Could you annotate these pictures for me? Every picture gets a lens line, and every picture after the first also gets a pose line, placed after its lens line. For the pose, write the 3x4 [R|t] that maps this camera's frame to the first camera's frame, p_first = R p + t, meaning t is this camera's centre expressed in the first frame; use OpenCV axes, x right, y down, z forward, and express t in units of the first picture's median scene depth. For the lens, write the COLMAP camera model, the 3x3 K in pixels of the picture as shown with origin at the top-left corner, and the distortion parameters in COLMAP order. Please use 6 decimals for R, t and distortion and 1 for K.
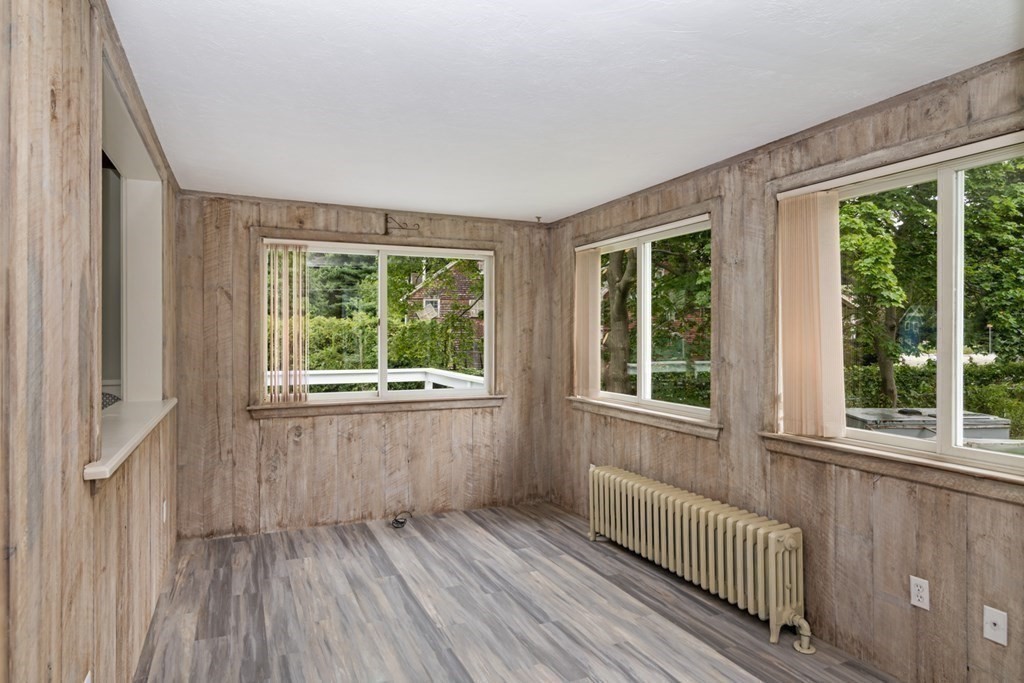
lens RADIAL K [[461.8, 0, 506.0], [0, 461.8, 328.0], [0, 0, 1]] dist [0.000644, 0.000447]
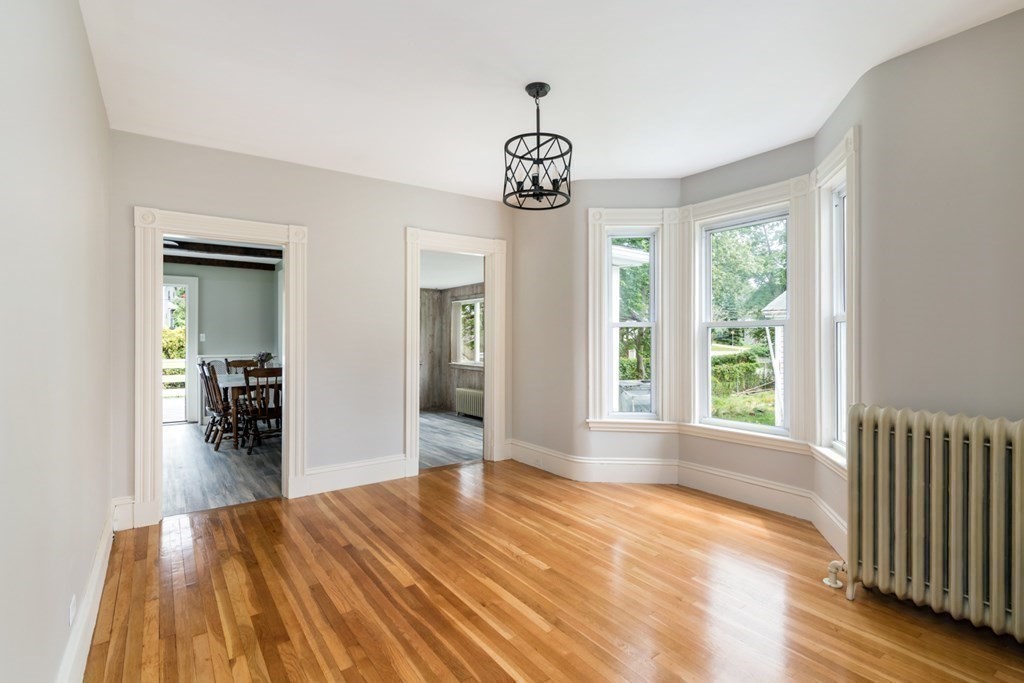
lens RADIAL K [[561.6, 0, 512.0], [0, 561.6, 341.5], [0, 0, 1]] dist [0.123846, 0.000570]
pose [[0.980249, -0.002087, 0.197757, -0.138465], [-0.001034, 0.999877, 0.015678, -0.011064], [-0.197765, -0.015572, 0.980126, -2.186200]]
